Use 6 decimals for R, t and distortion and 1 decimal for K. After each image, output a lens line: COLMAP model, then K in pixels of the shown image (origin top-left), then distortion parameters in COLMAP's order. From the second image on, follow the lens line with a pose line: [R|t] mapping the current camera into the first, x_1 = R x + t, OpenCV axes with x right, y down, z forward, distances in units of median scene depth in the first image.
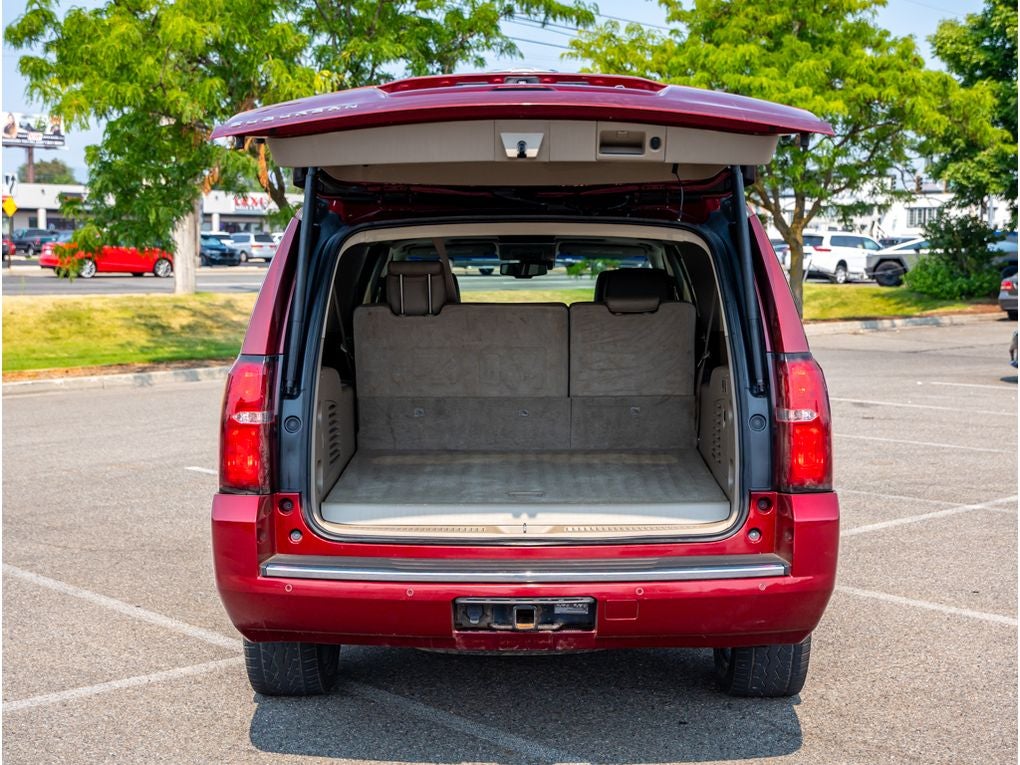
lens RADIAL K [[3080.9, 0, 510.0], [0, 3080.9, 382.5], [0, 0, 1]] dist [-0.028057, 17.211885]
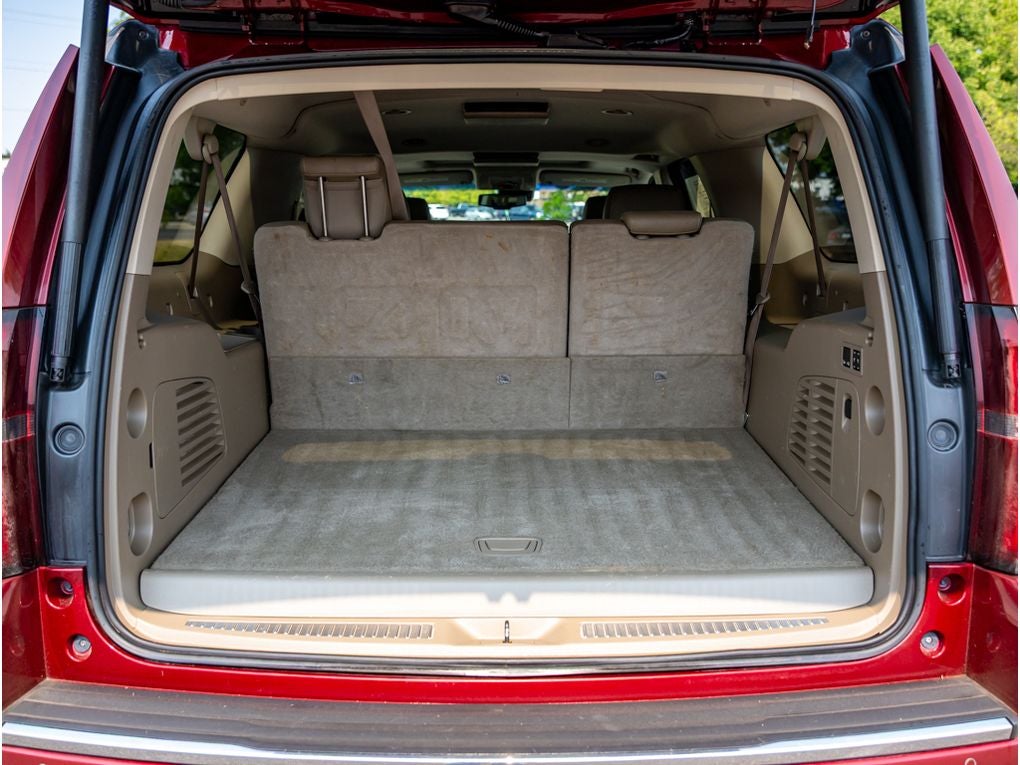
lens RADIAL K [[964.8, 0, 509.5], [0, 964.8, 389.7], [0, 0, 1]] dist [-0.052626, 0.186168]
pose [[0.999896, -0.000437, 0.014417, 0.002617], [-0.001179, 0.993719, 0.111899, -0.012560], [-0.014376, -0.111904, 0.993615, 0.783293]]
